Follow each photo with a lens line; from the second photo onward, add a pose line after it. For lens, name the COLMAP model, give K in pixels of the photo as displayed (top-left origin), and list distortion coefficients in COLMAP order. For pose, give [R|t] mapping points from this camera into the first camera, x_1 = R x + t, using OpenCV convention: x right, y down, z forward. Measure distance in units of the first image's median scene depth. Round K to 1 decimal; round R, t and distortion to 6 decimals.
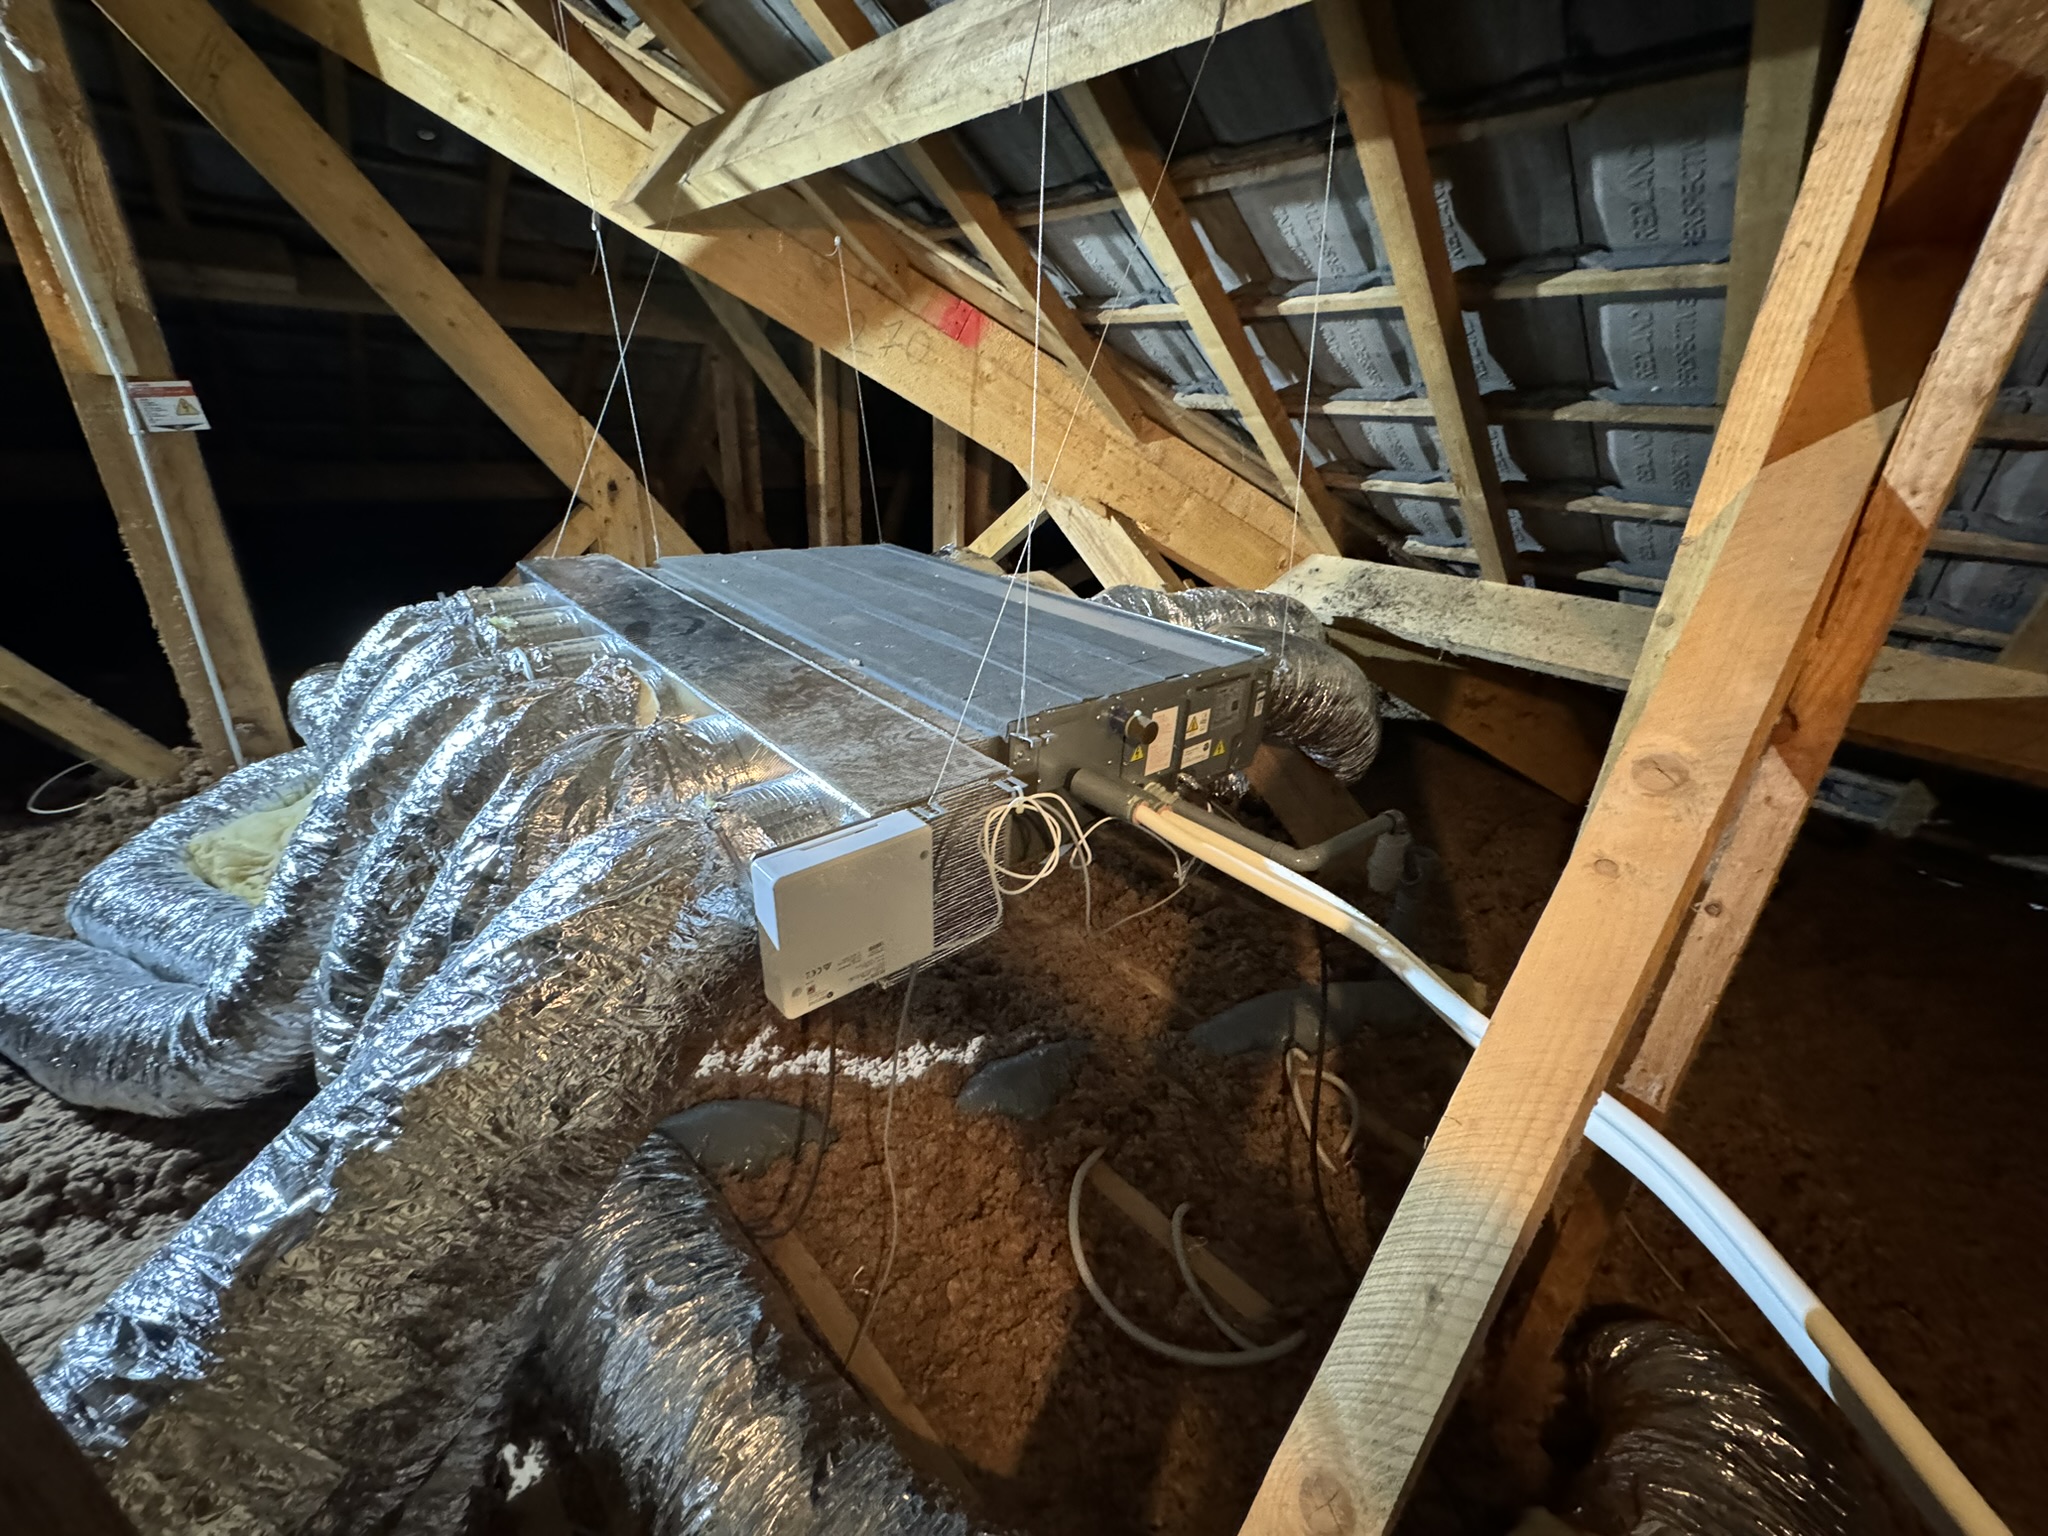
lens RADIAL K [[814.4, 0, 1024.0], [0, 814.4, 768.0], [0, 0, 1]] dist [0.000737, -0.000146]
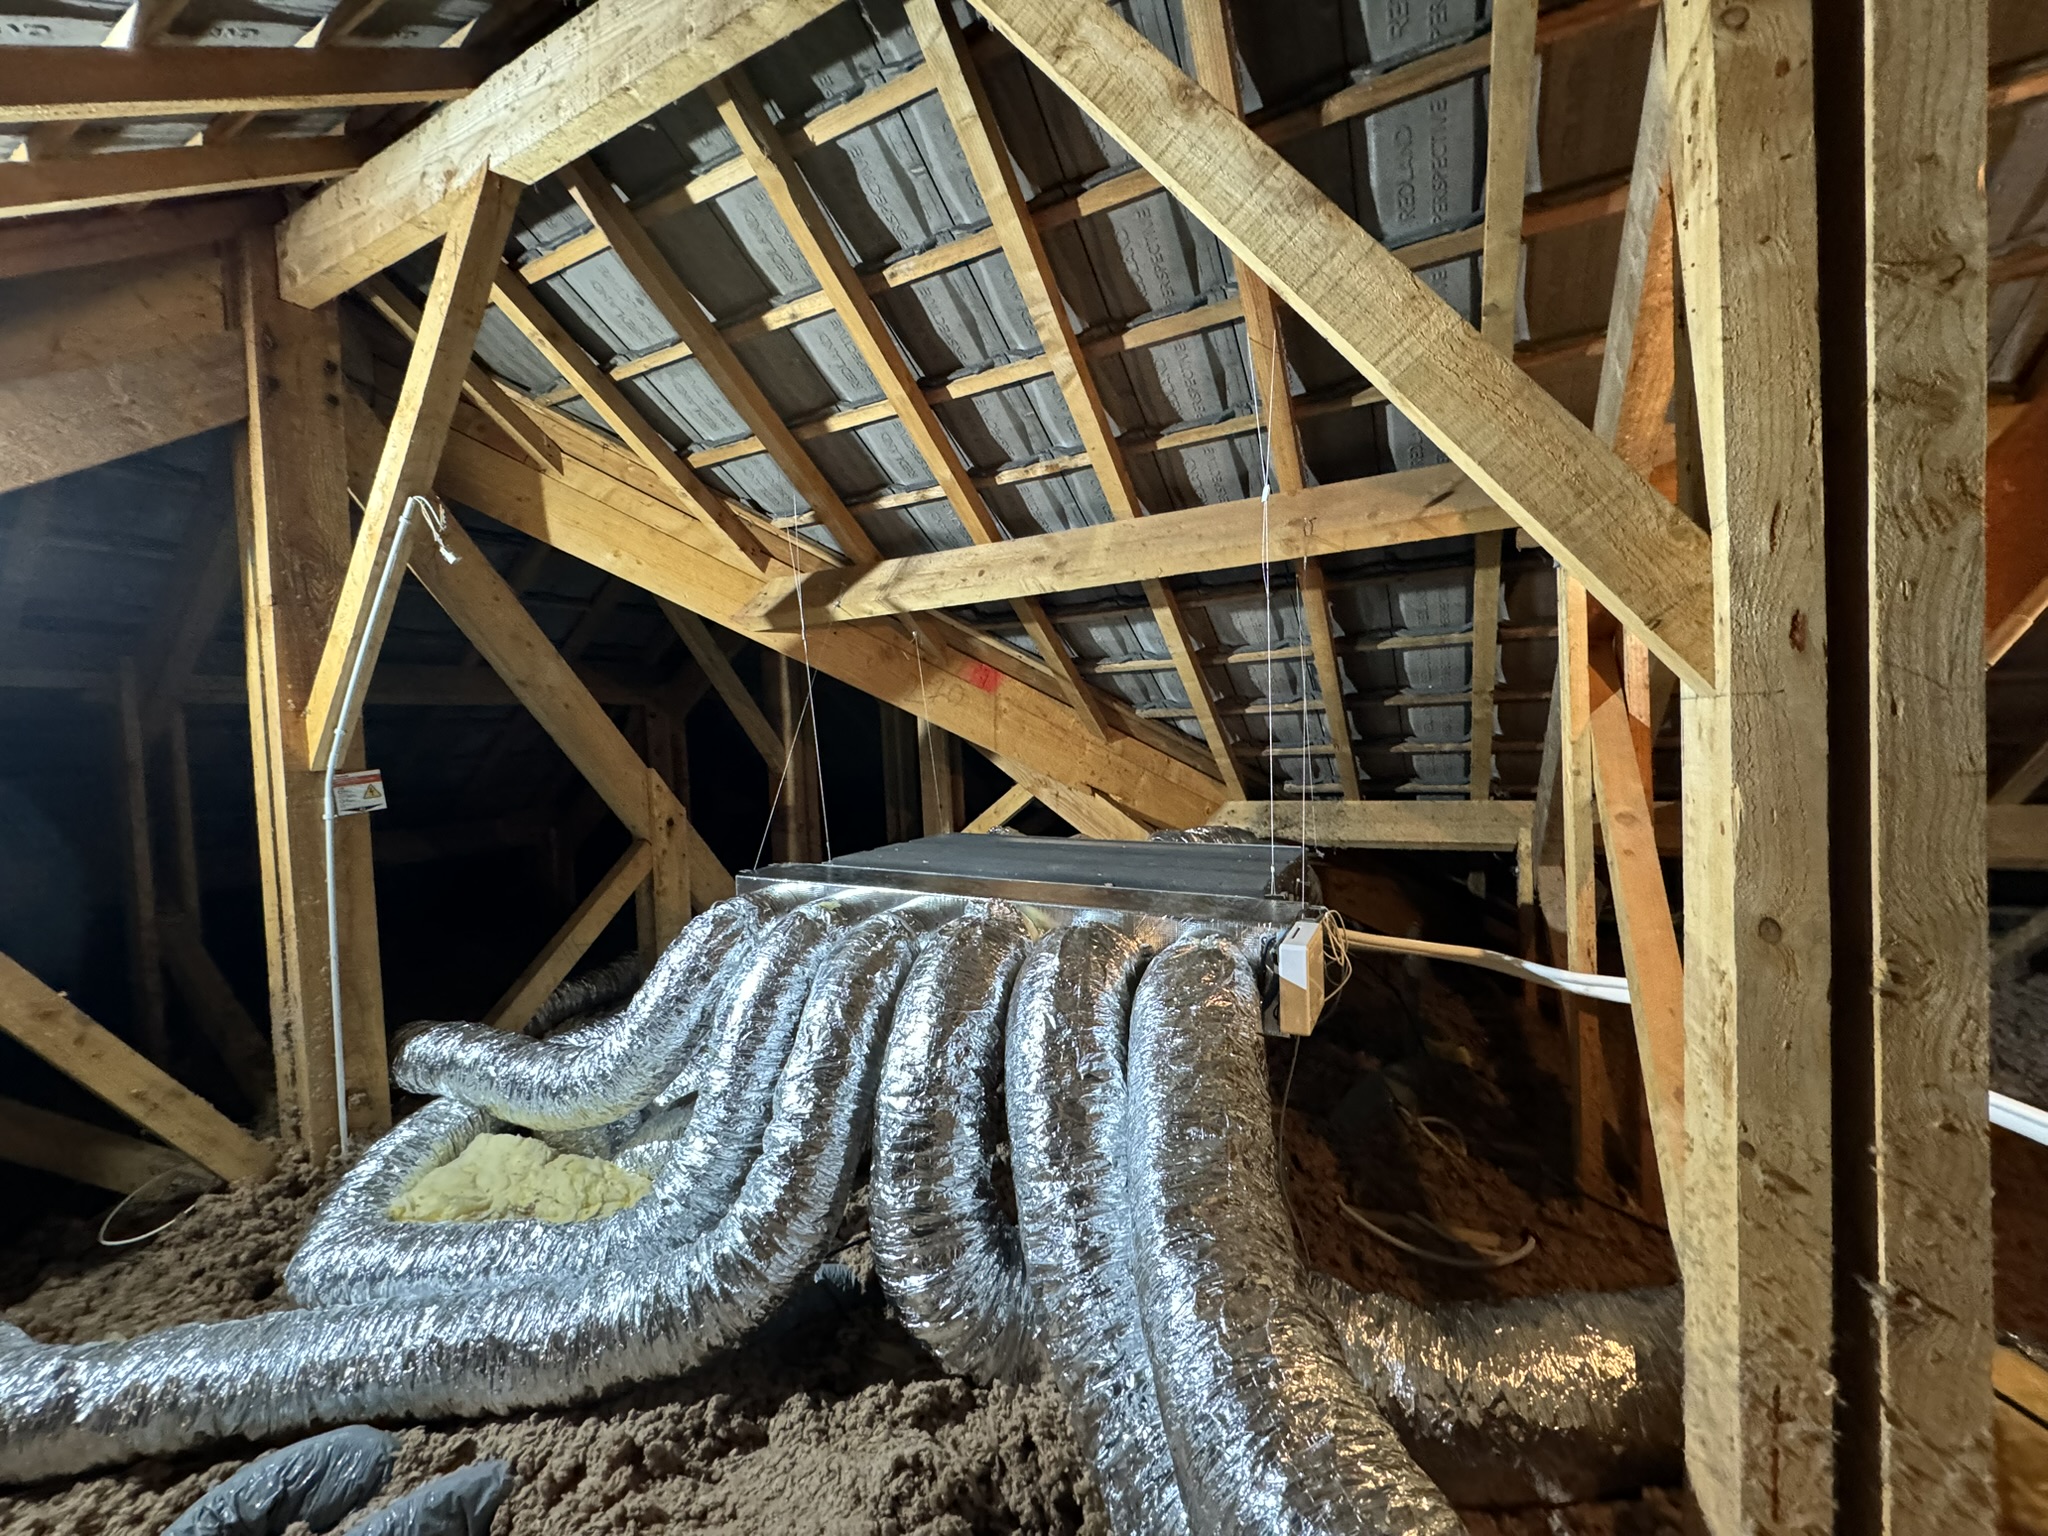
lens RADIAL K [[814.4, 0, 1024.0], [0, 814.4, 768.0], [0, 0, 1]] dist [0.000737, -0.000146]
pose [[0.933243, -0.104125, 0.343824, -0.563375], [0.219601, 0.922788, -0.316604, 0.075949], [-0.284310, 0.370973, 0.884051, -0.248463]]
